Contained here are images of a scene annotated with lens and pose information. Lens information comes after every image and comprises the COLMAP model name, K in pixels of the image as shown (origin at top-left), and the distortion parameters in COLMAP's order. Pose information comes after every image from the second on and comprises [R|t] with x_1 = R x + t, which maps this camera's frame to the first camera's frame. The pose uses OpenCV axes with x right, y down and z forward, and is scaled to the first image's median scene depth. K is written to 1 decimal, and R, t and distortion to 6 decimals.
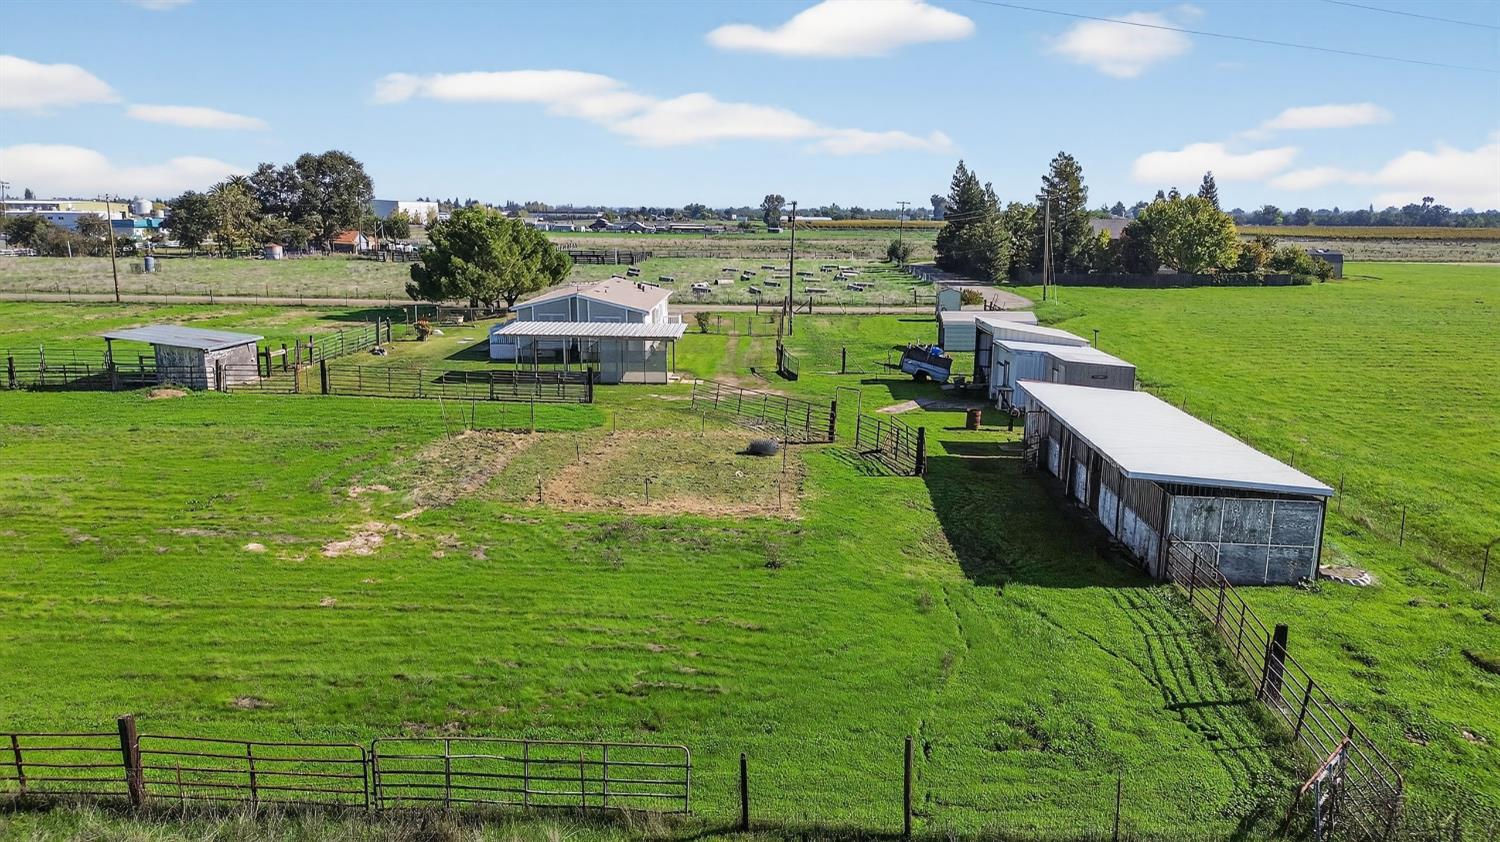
lens RADIAL K [[1062.5, 0, 750.0], [0, 1062.5, 450.3], [0, 0, 1]] dist [0.065366, -0.073653]
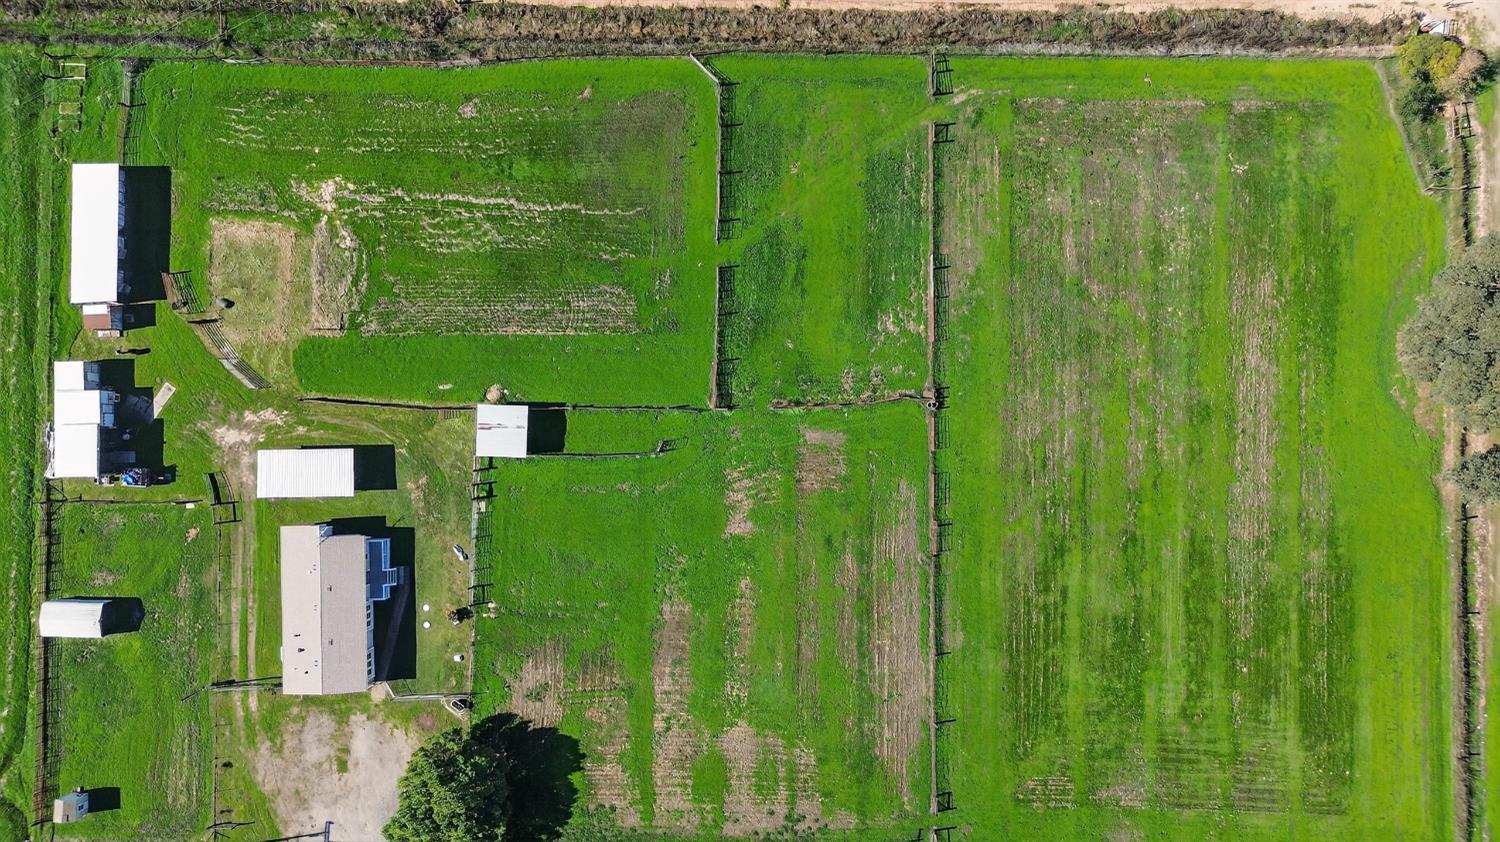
lens RADIAL K [[1062.5, 0, 750.0], [0, 1062.5, 450.3], [0, 0, 1]] dist [0.065366, -0.073653]
pose [[-0.999519, 0.030238, -0.006948, -1.692584], [-0.013139, -0.209687, 0.977680, -3.609831], [0.028107, 0.977301, 0.209983, 1.055264]]
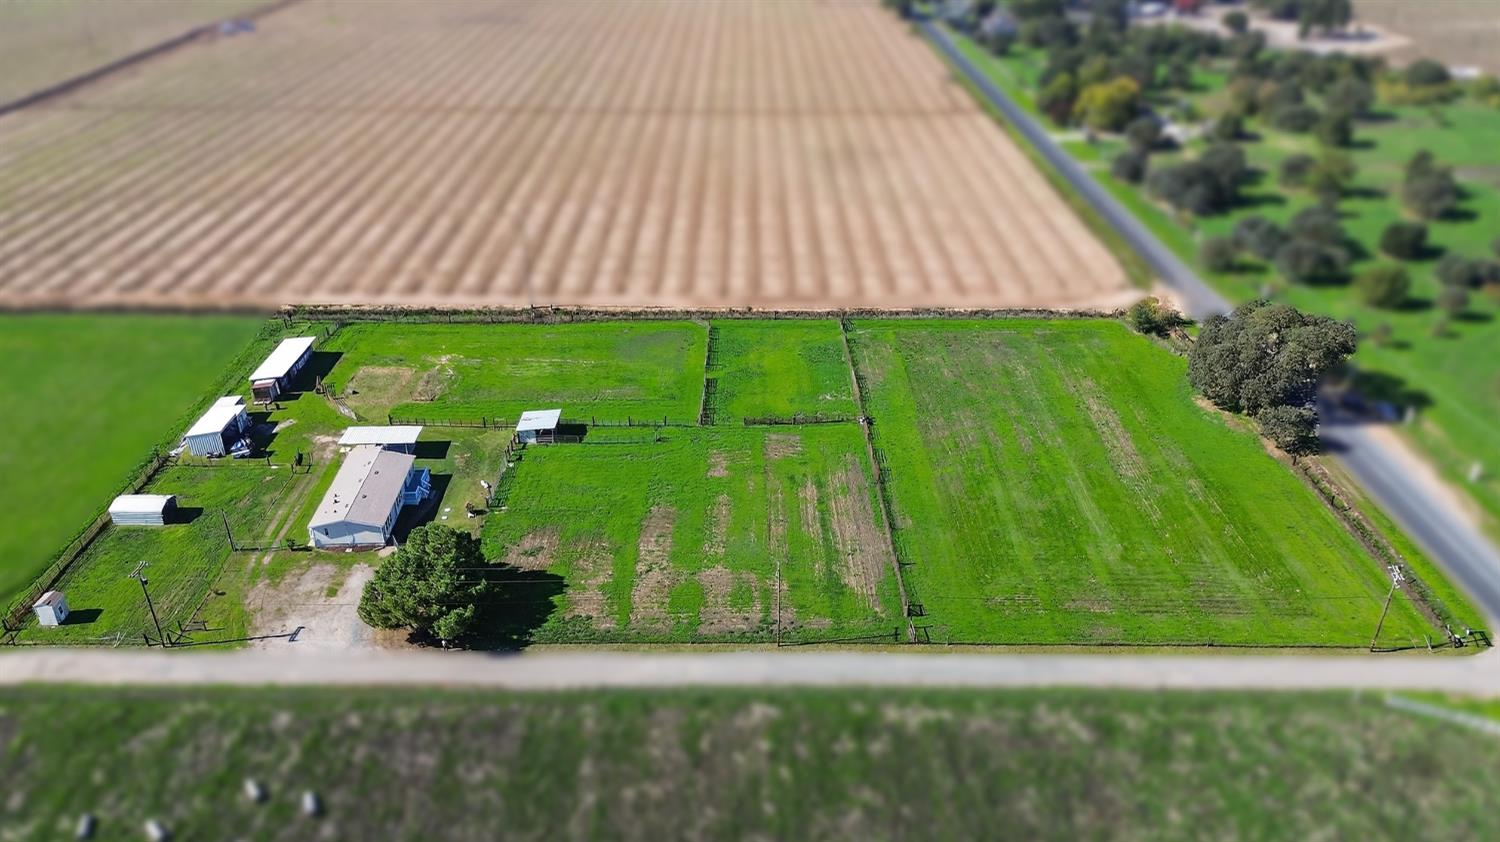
lens RADIAL K [[1062.5, 0, 750.0], [0, 1062.5, 450.3], [0, 0, 1]] dist [0.065366, -0.073653]
pose [[-0.998998, 0.015943, -0.041807, -1.623665], [-0.016757, 0.733058, 0.679959, -3.220125], [0.041487, 0.679979, -0.732057, 5.183467]]
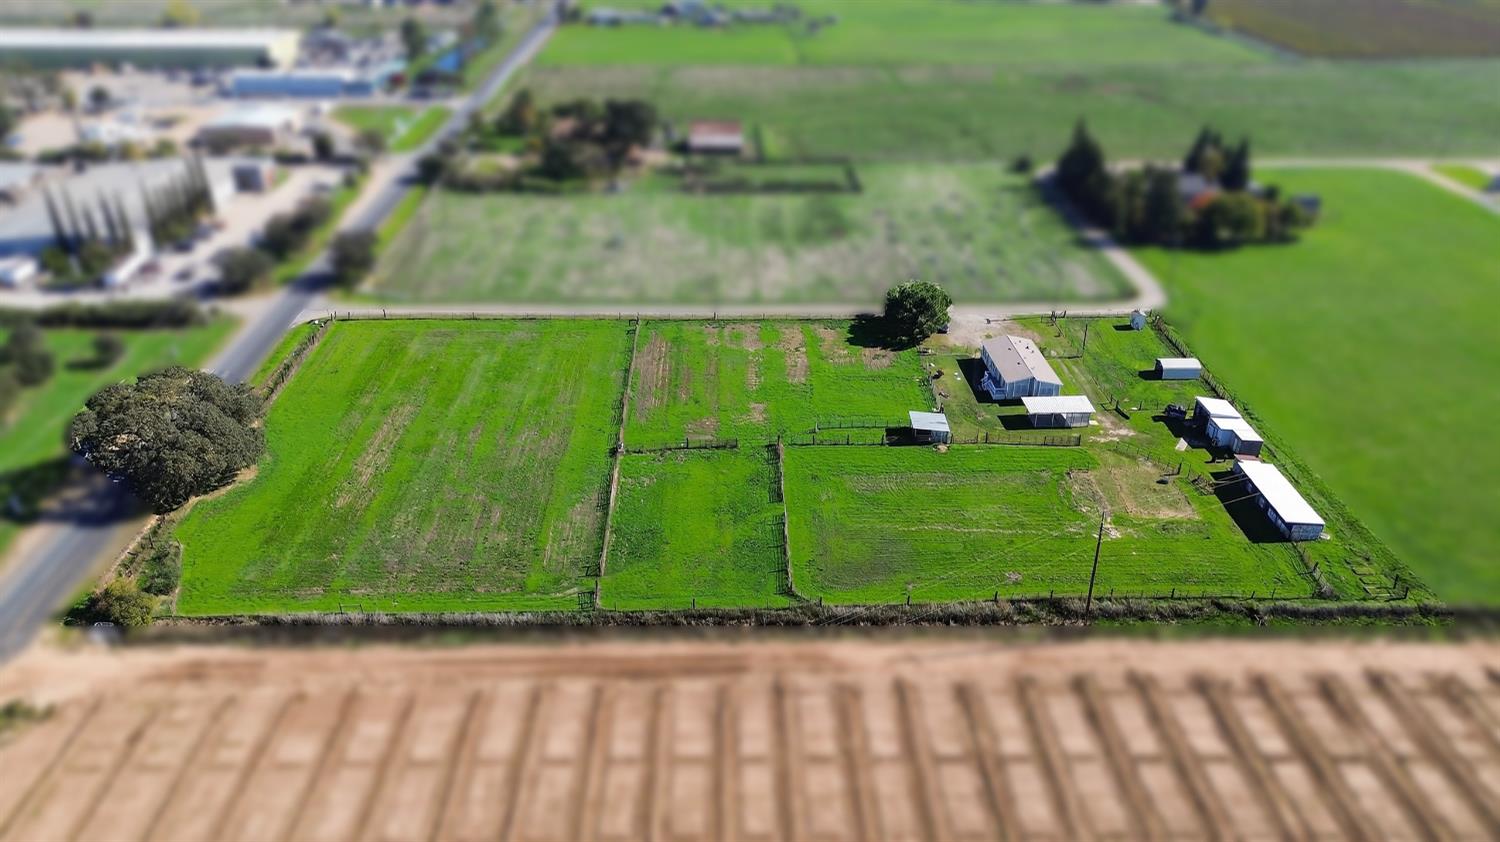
lens RADIAL K [[1062.5, 0, 750.0], [0, 1062.5, 450.3], [0, 0, 1]] dist [0.065366, -0.073653]
pose [[0.998023, -0.033828, 0.052972, -1.993562], [0.016818, 0.955805, 0.293520, -1.503852], [-0.060560, -0.292048, 0.954484, -2.945348]]
